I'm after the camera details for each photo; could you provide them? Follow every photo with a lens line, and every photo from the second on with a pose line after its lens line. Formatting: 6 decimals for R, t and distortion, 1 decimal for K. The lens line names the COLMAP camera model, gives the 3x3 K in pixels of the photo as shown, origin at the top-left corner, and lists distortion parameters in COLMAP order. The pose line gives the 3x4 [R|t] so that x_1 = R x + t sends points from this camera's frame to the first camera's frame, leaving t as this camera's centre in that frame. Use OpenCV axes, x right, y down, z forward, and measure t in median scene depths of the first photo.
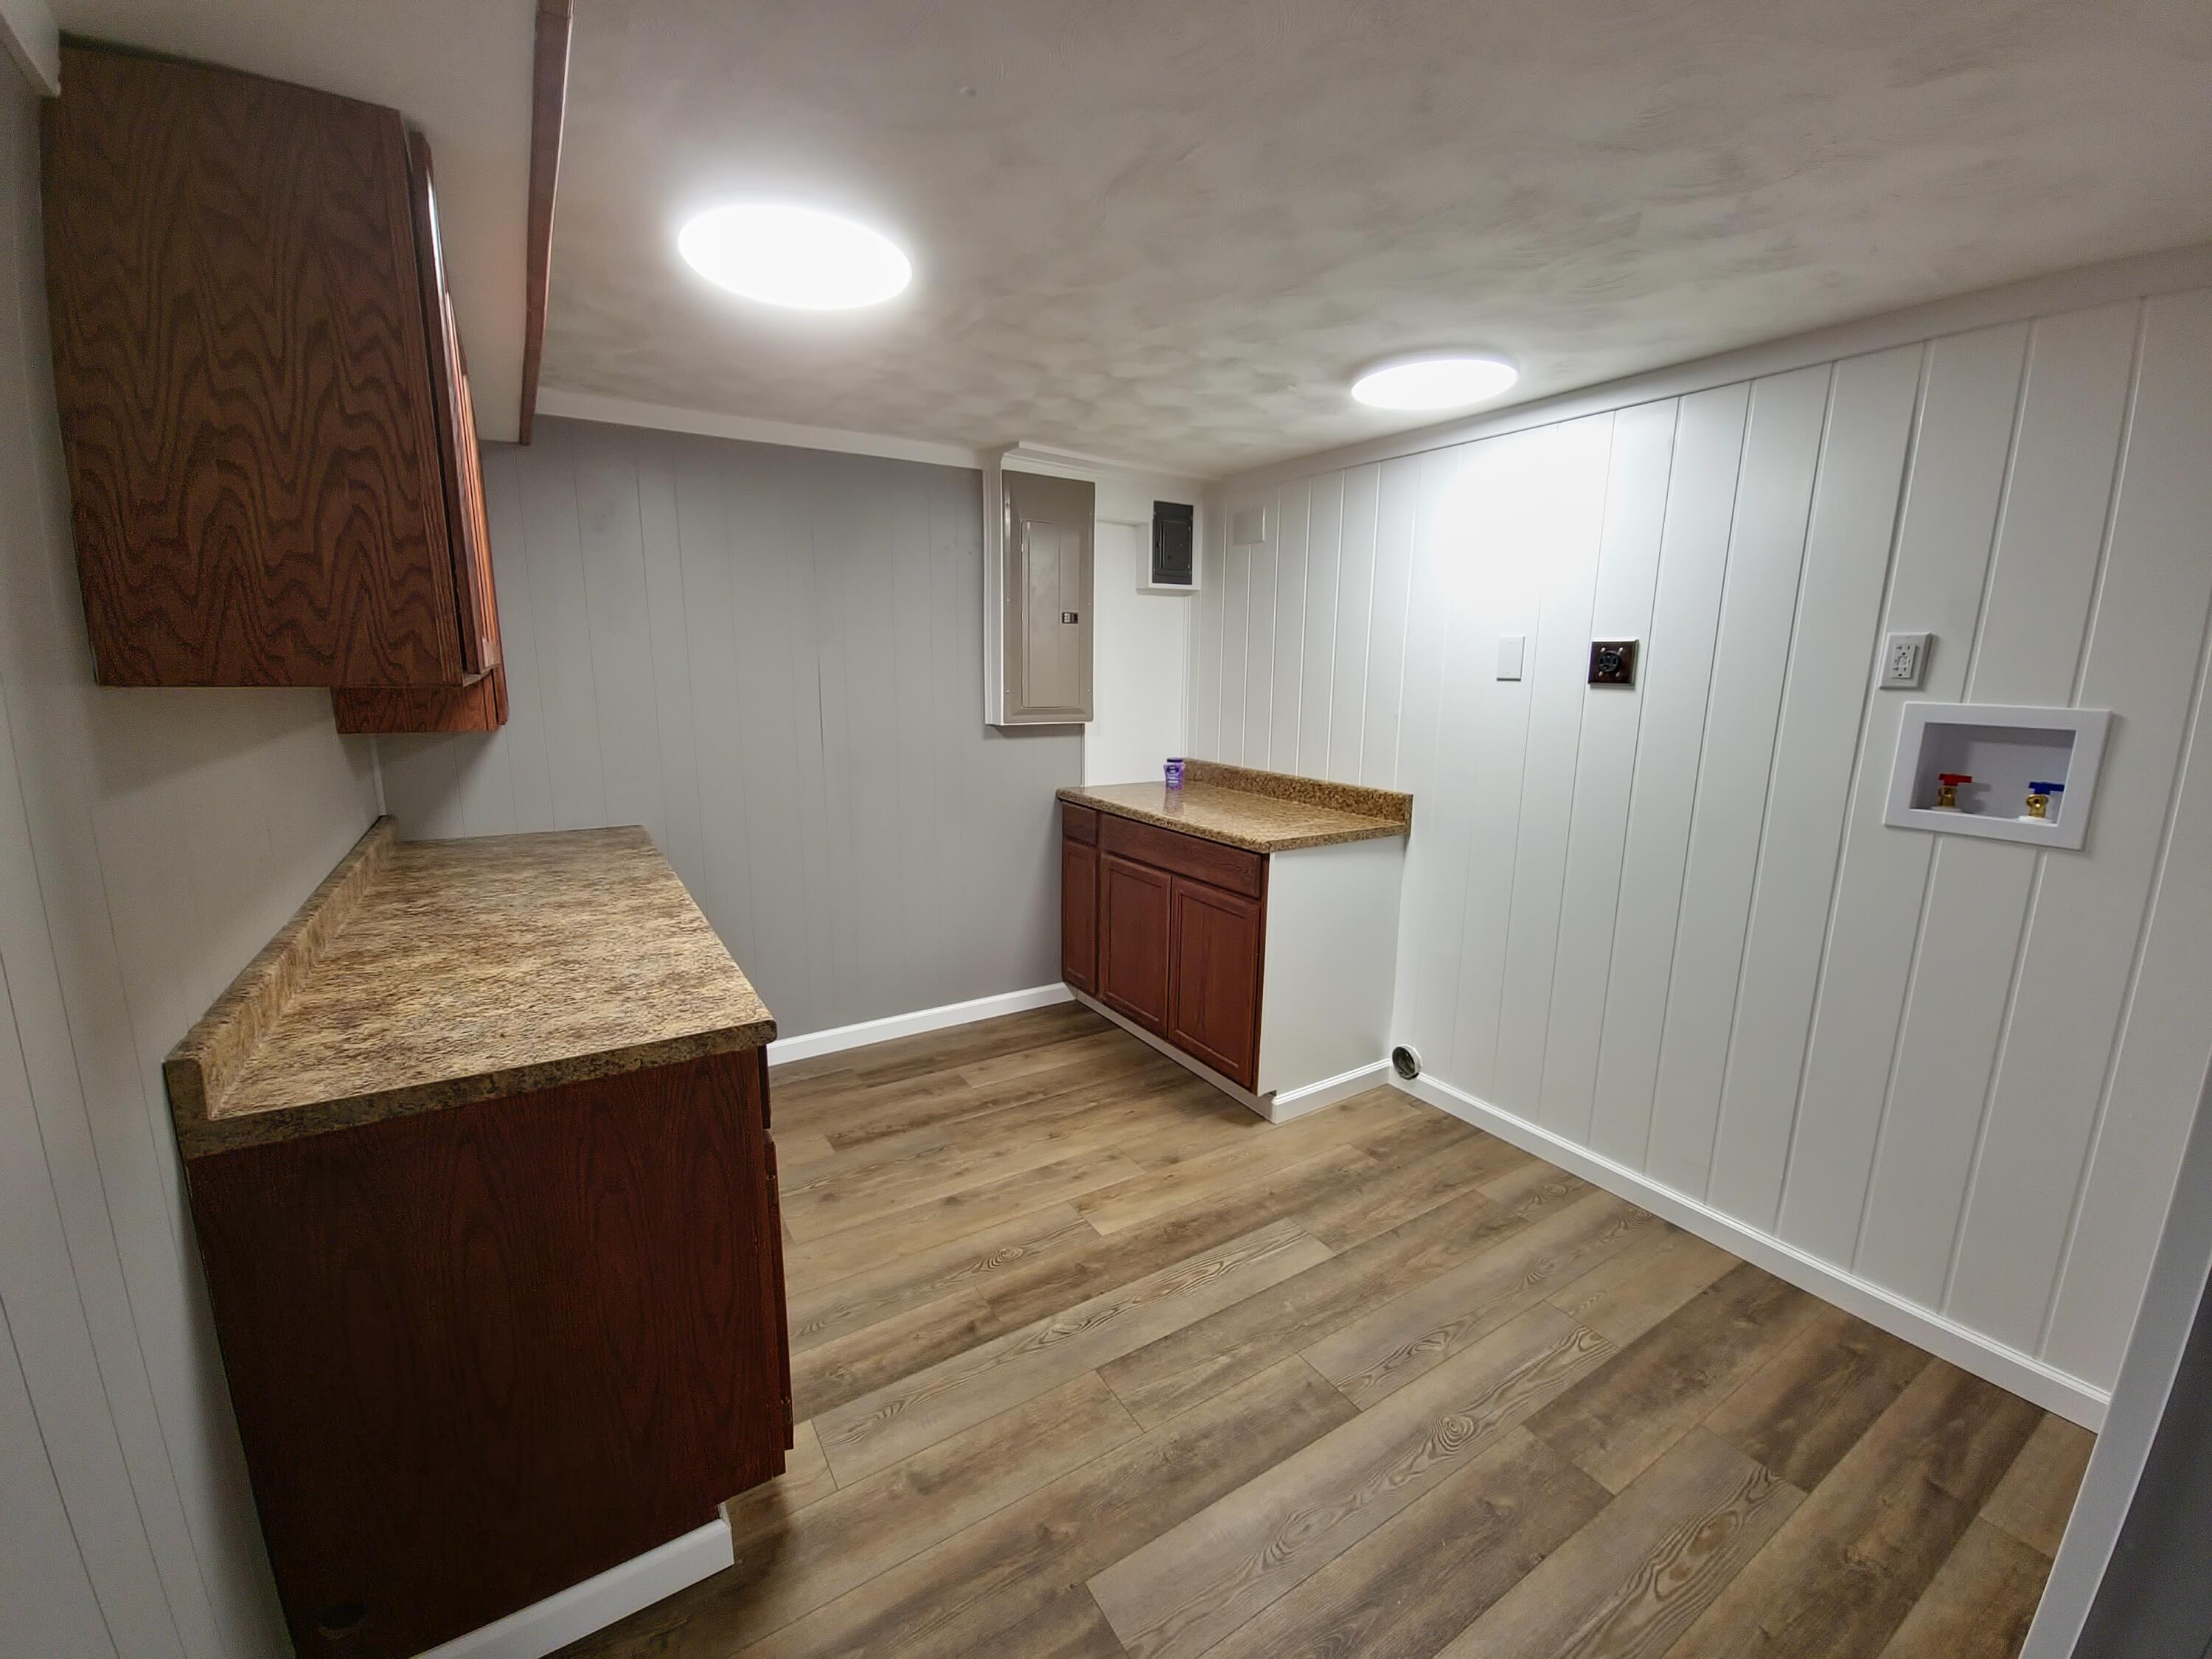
lens RADIAL K [[909.3, 0, 1114.6], [0, 909.3, 835.1], [0, 0, 1]] dist [0.001682, -0.003702]
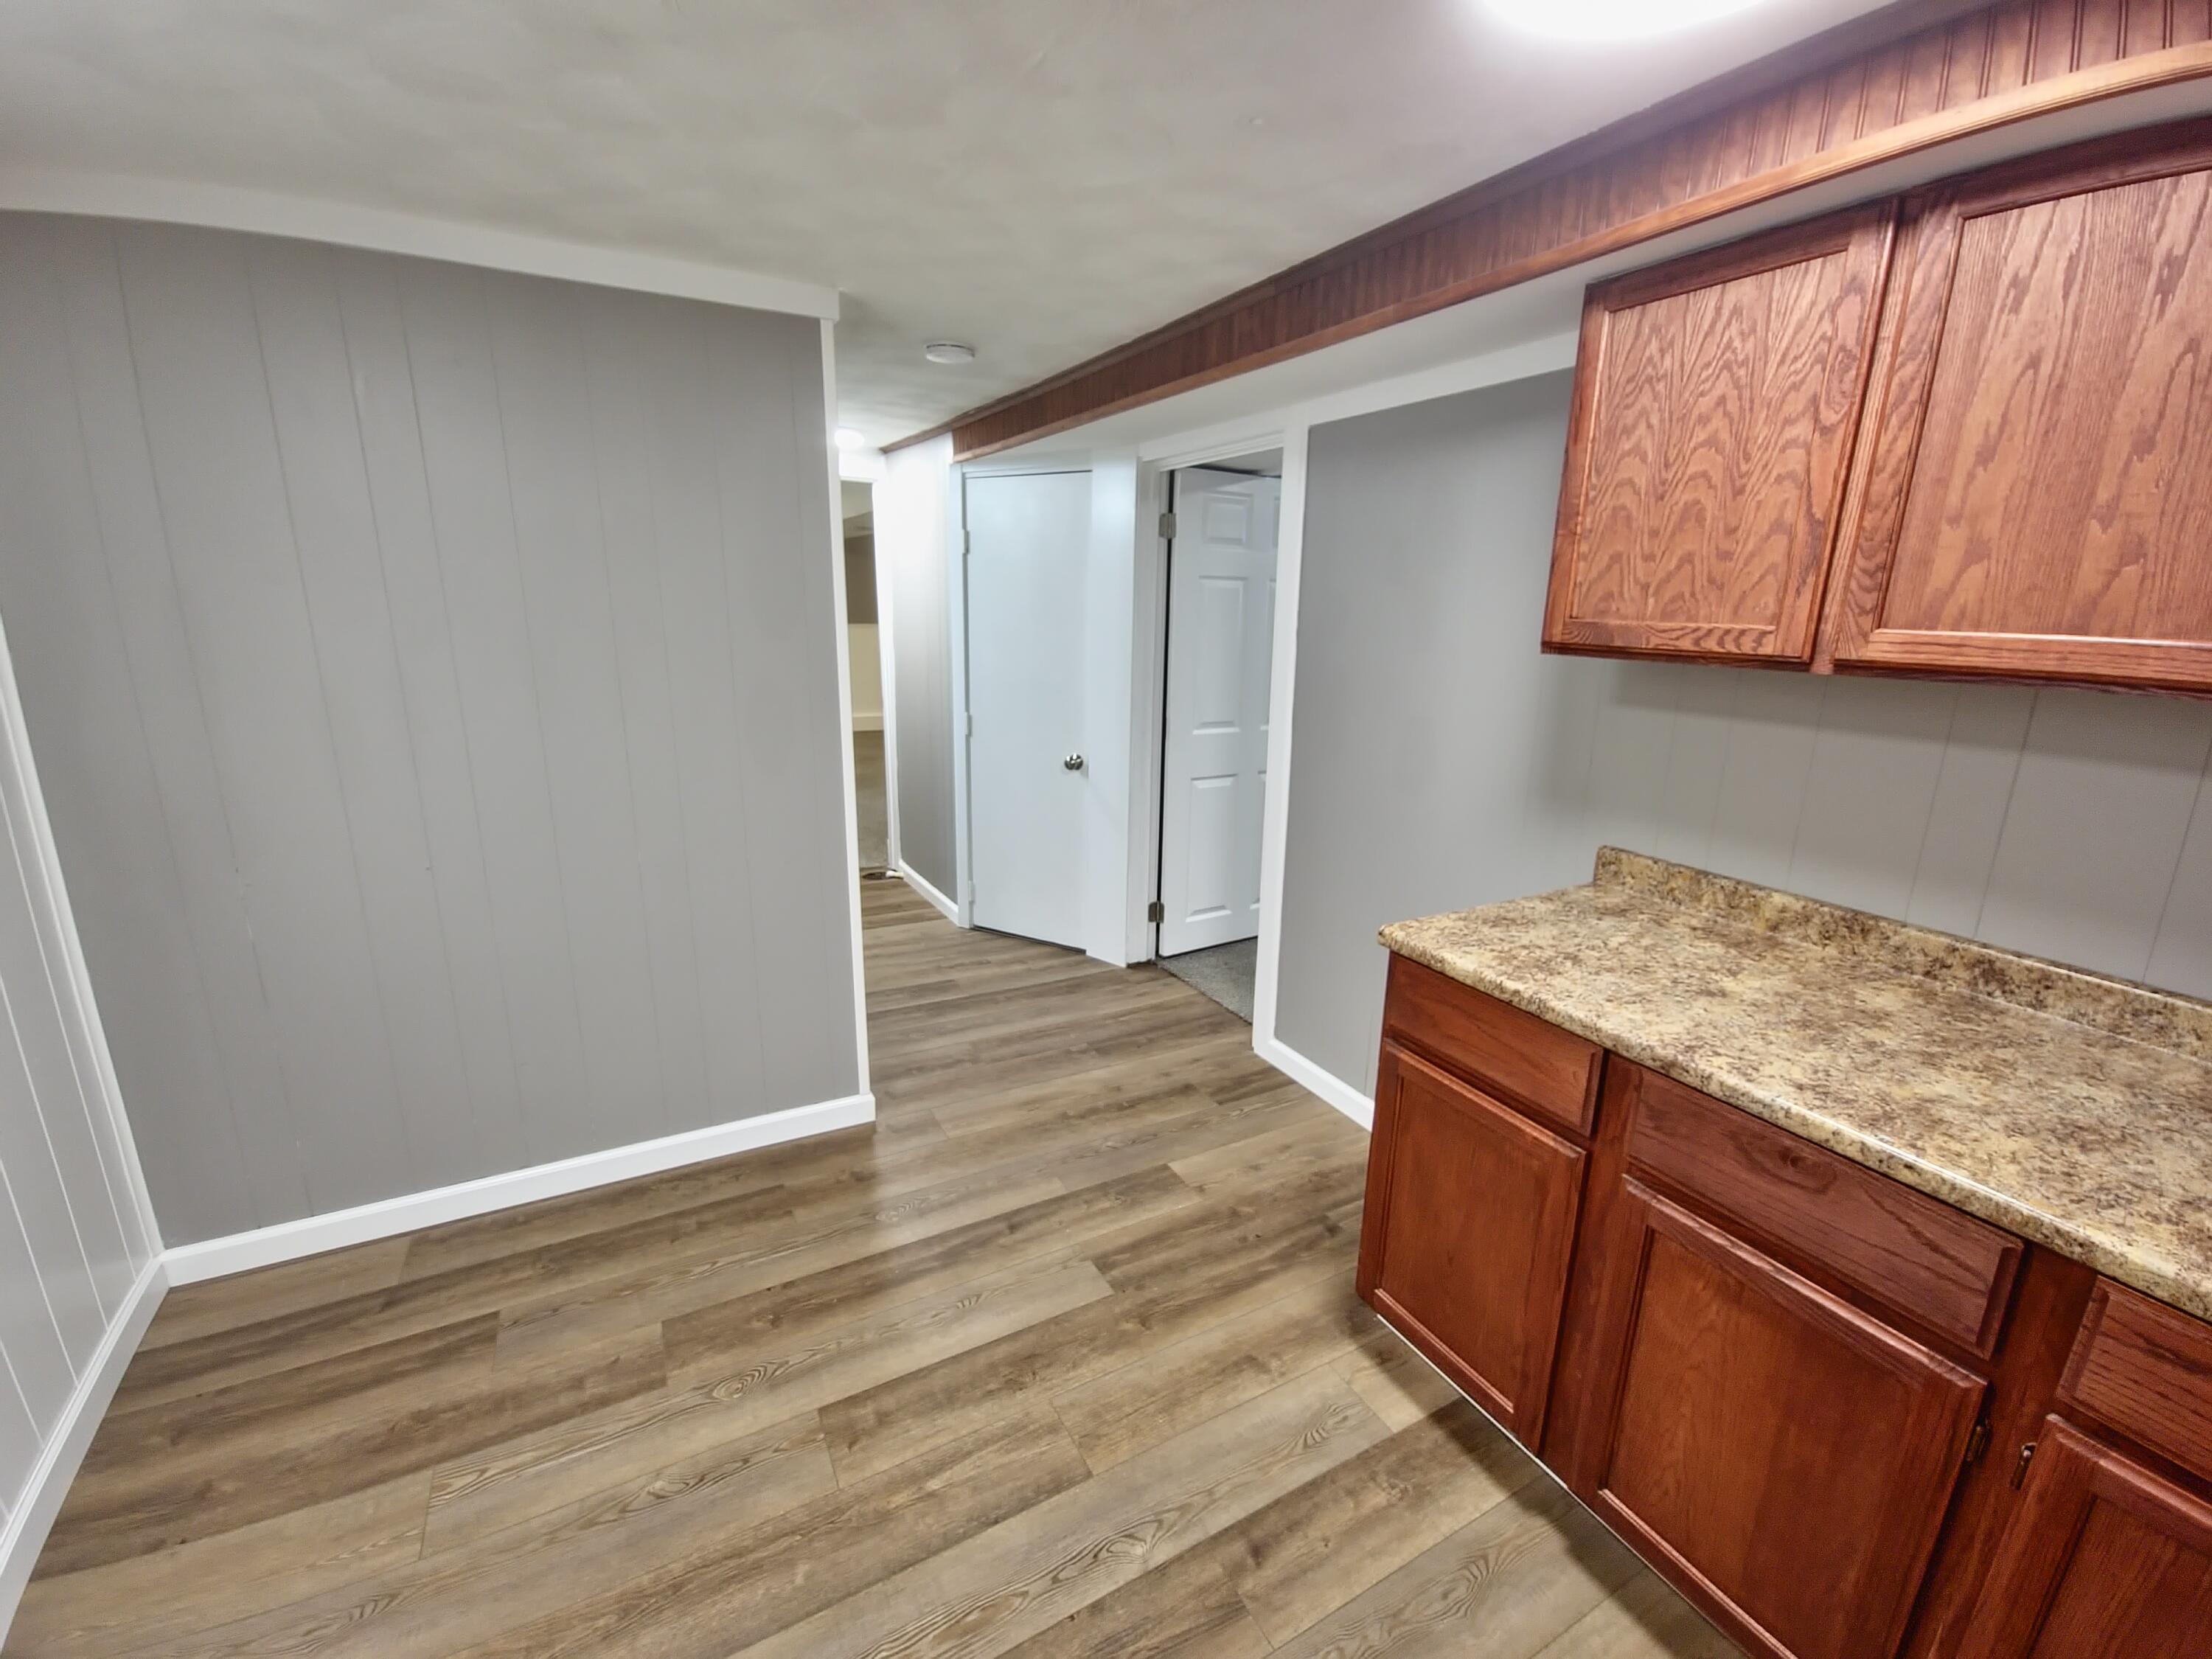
lens RADIAL K [[909.3, 0, 1121.0], [0, 909.3, 830.4], [0, 0, 1]] dist [0.001682, -0.003702]
pose [[-0.997522, -0.050305, 0.049180, -0.065770], [-0.024772, 0.905463, 0.423701, -0.346651], [-0.065845, 0.421433, -0.904466, 1.696305]]
